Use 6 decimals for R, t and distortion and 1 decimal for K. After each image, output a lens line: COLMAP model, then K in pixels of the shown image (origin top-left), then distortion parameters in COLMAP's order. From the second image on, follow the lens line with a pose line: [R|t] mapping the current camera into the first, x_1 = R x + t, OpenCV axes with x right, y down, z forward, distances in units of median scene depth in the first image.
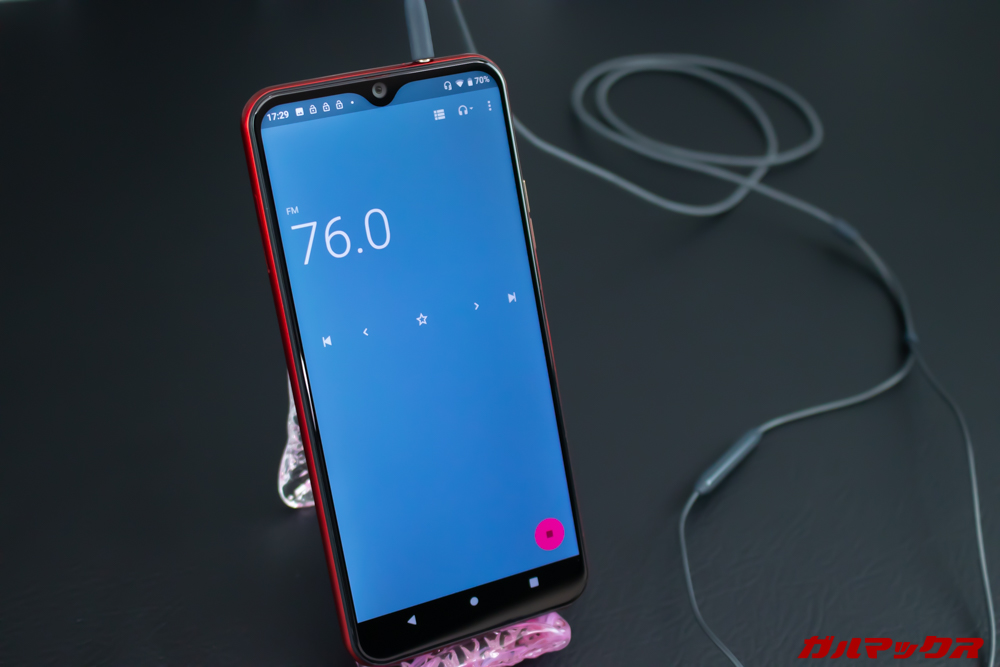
lens RADIAL K [[1548.4, 0, 500.0], [0, 1548.4, 333.5], [0, 0, 1]] dist [-0.006542, -0.019322]
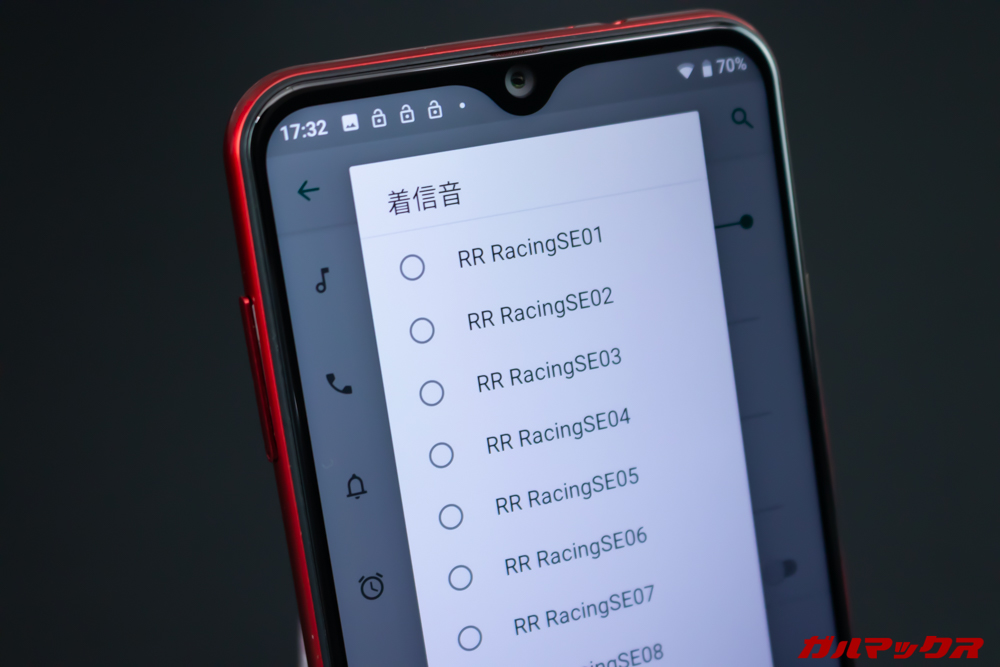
lens RADIAL K [[1971.7, 0, 500.0], [0, 1971.7, 333.5], [0, 0, 1]] dist [-0.036916, -0.069614]
pose [[0.999379, 0.026729, -0.022946, -0.068173], [-0.027462, 0.999103, -0.032233, -0.061002], [0.022064, 0.032843, 0.999217, 0.403675]]
